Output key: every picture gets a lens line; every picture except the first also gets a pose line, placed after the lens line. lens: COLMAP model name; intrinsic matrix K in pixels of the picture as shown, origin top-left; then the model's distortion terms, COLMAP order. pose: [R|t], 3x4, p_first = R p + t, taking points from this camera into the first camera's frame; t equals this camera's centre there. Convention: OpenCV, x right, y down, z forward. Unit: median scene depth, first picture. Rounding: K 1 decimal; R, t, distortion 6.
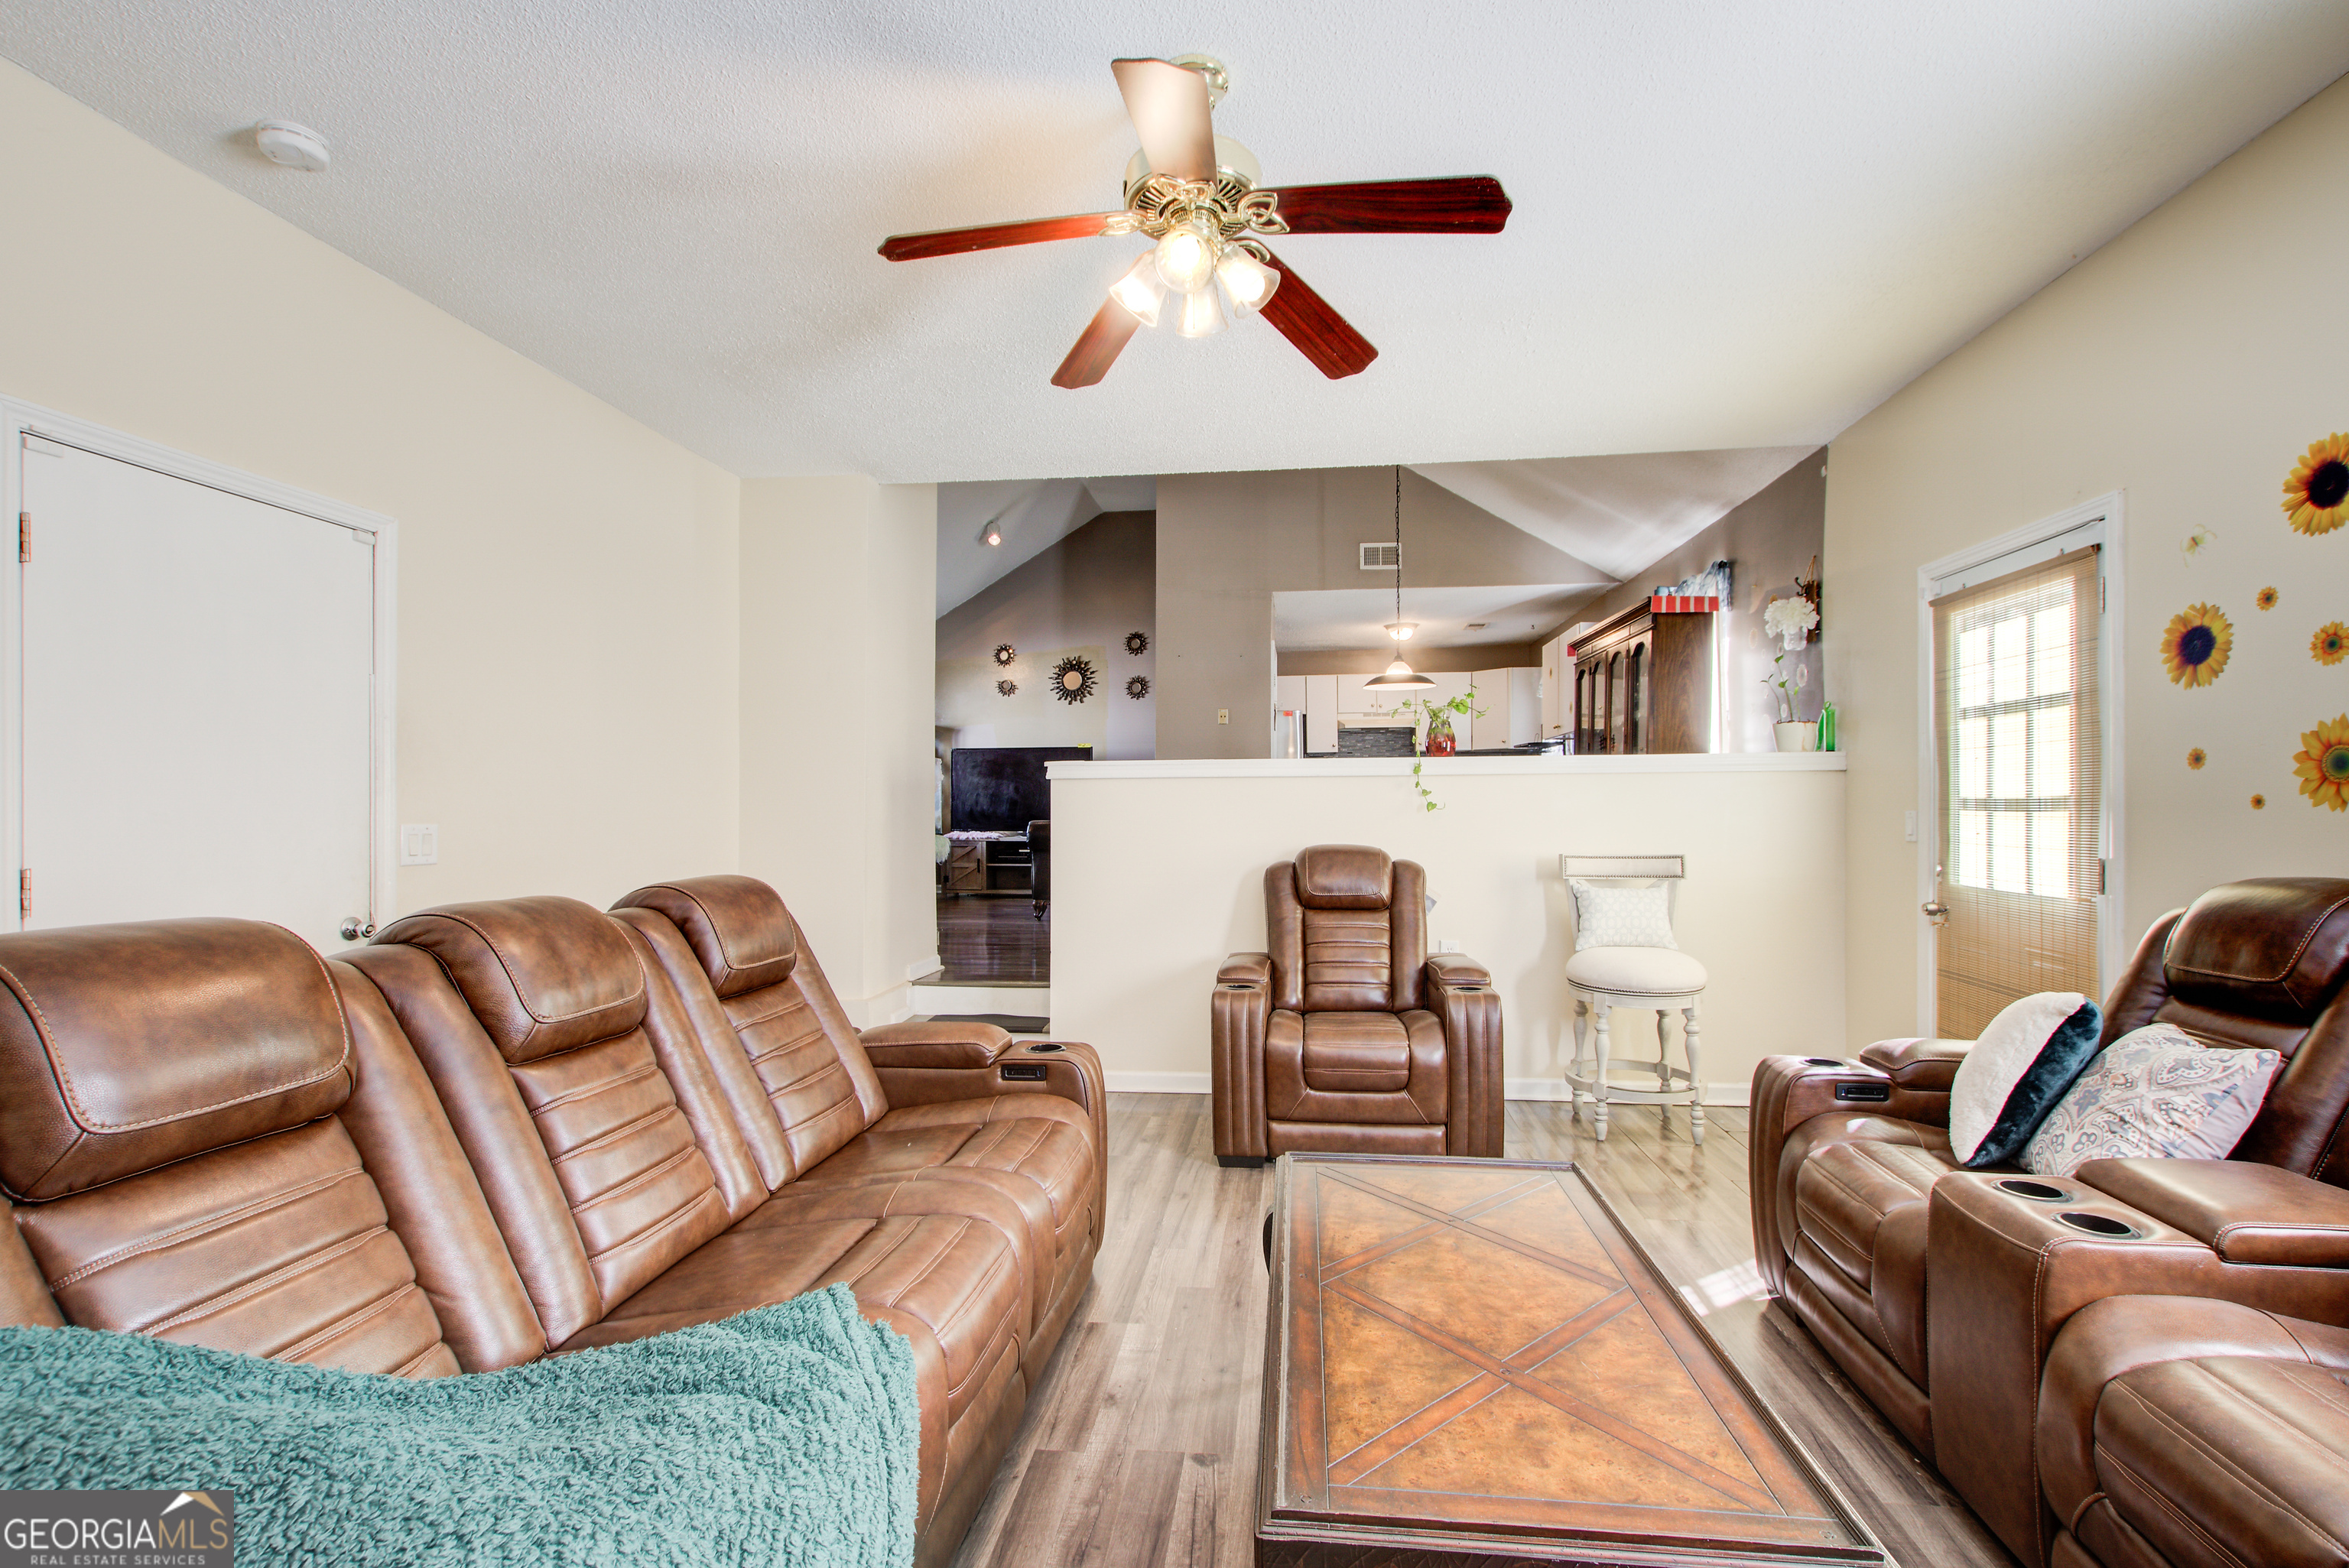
lens RADIAL K [[1047.0, 0, 1166.7], [0, 1047.0, 802.9], [0, 0, 1]] dist [0.010133, -0.002905]
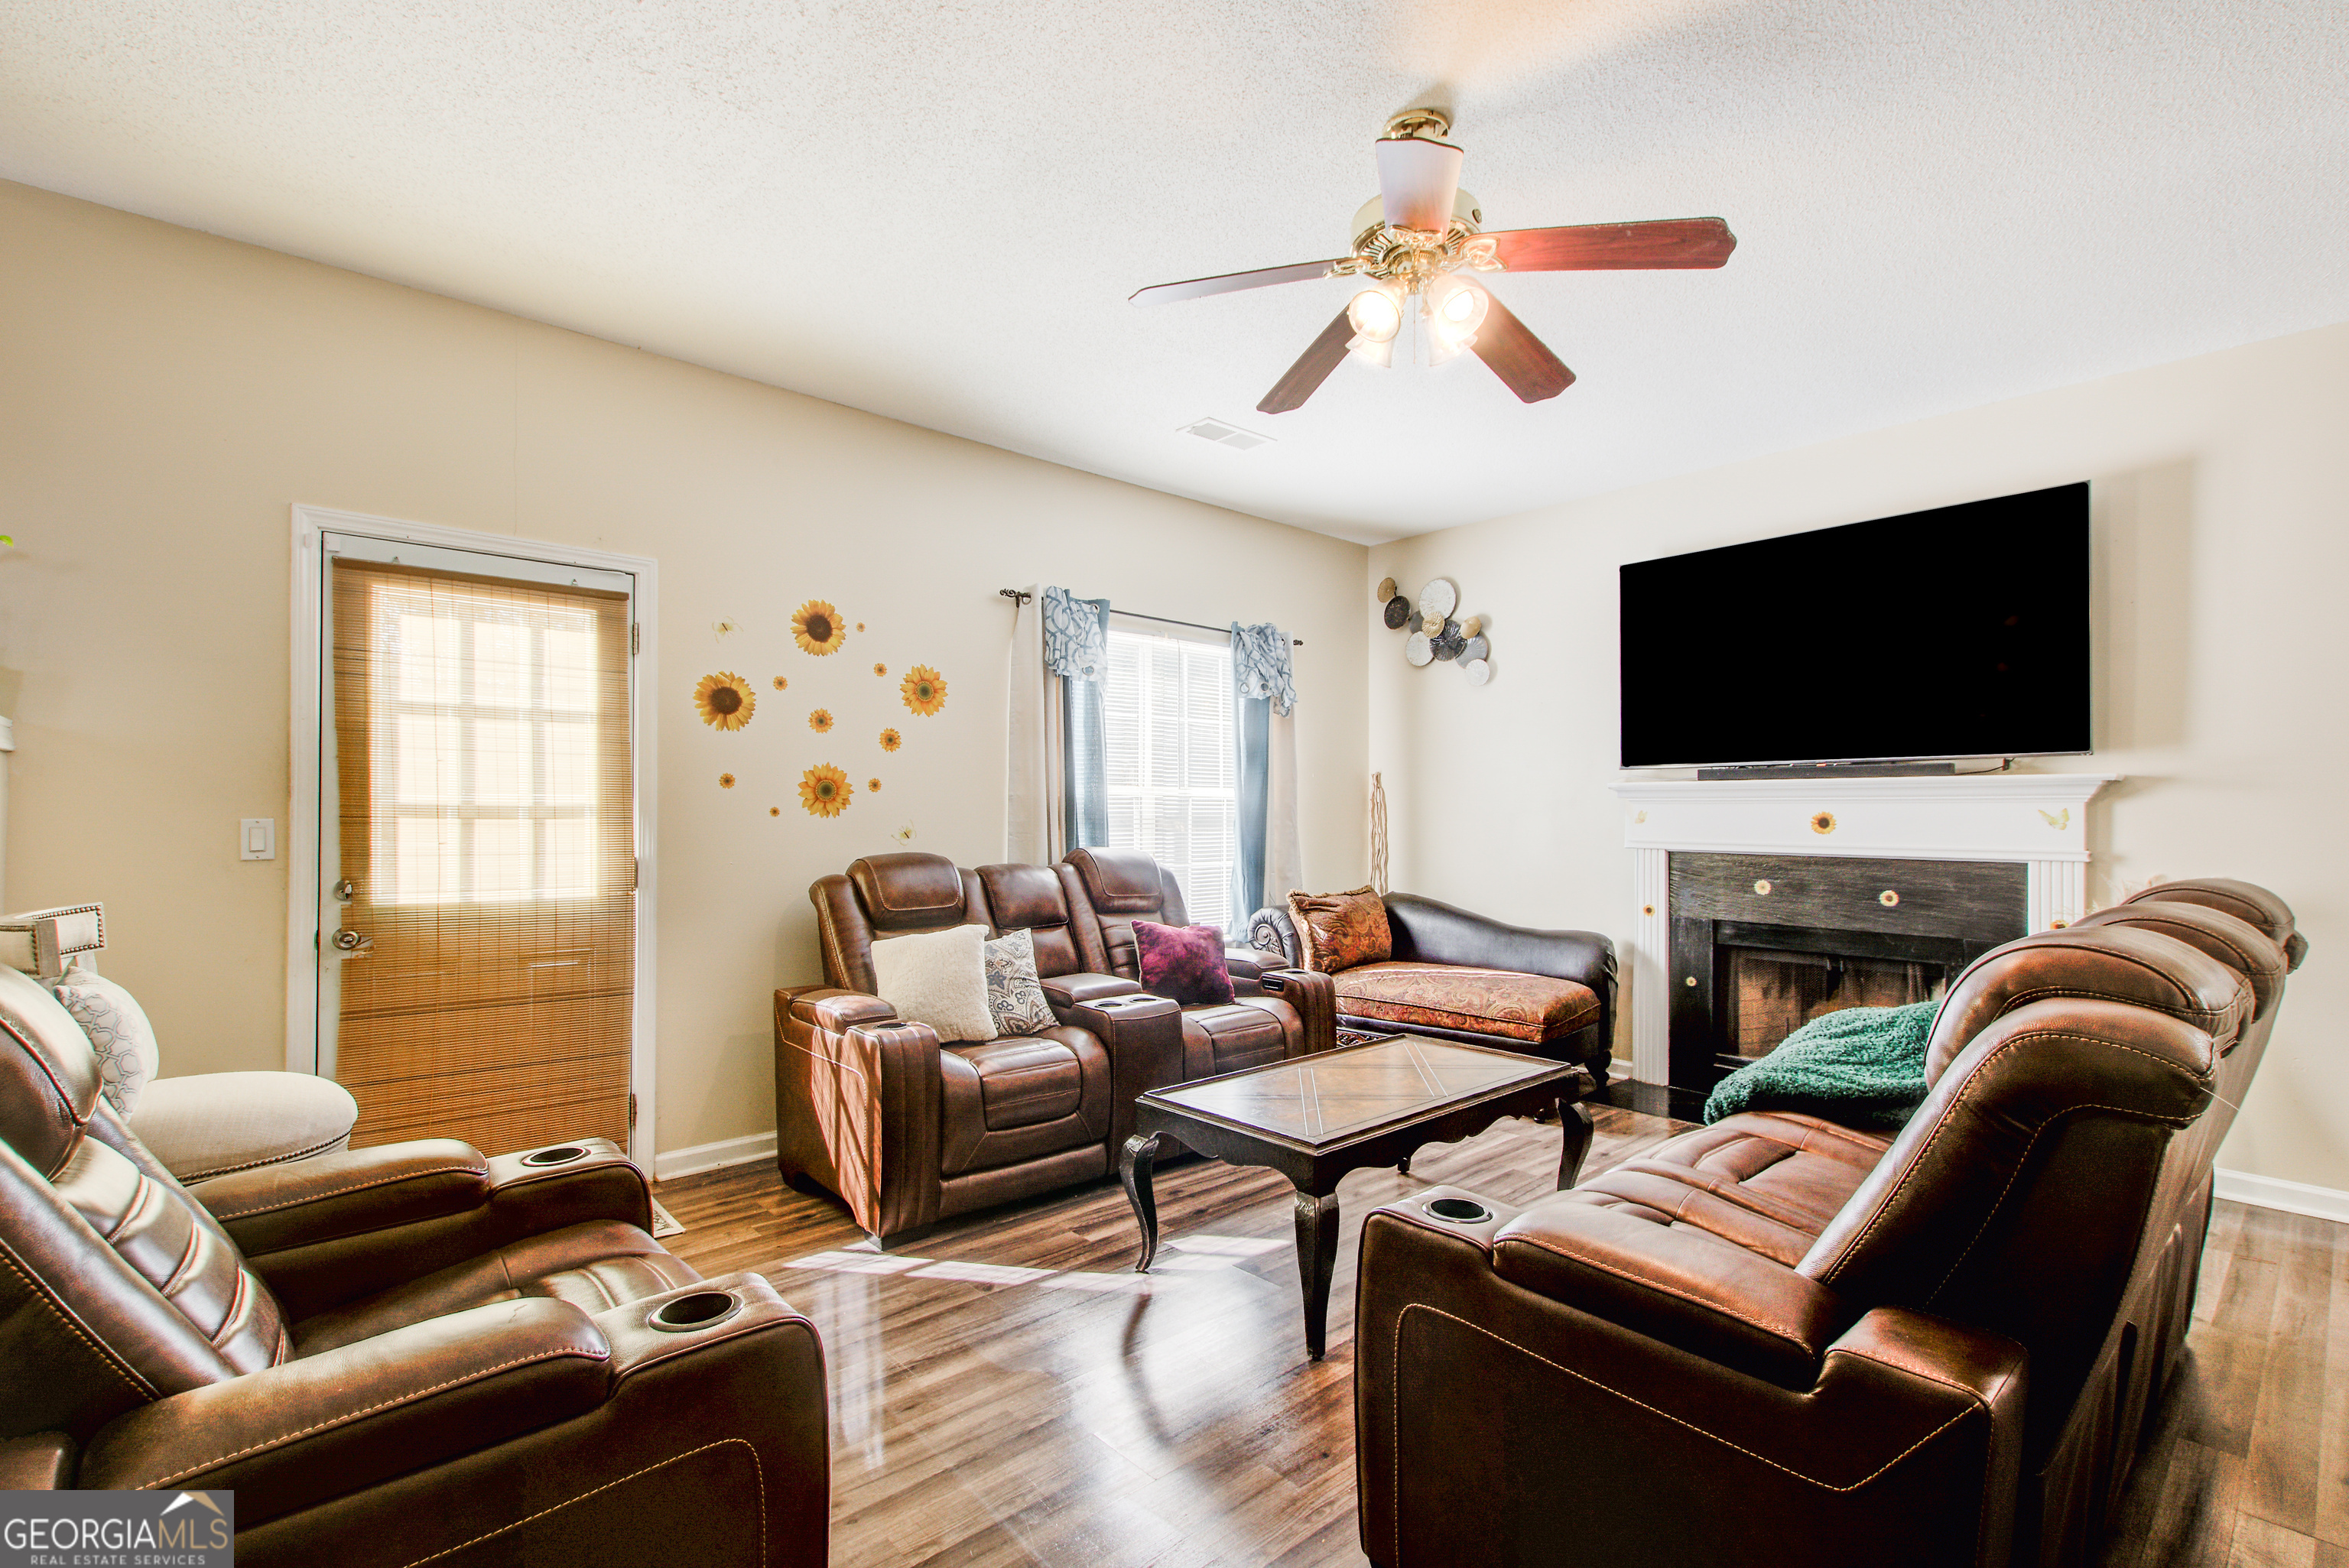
lens RADIAL K [[1047.0, 0, 1215.4], [0, 1047.0, 800.7], [0, 0, 1]] dist [0.010133, -0.002905]
pose [[-0.769106, 0.010365, 0.639038, -0.371295], [-0.002962, 0.999800, -0.019781, 0.009189], [-0.639115, -0.017107, -0.768921, 1.444897]]
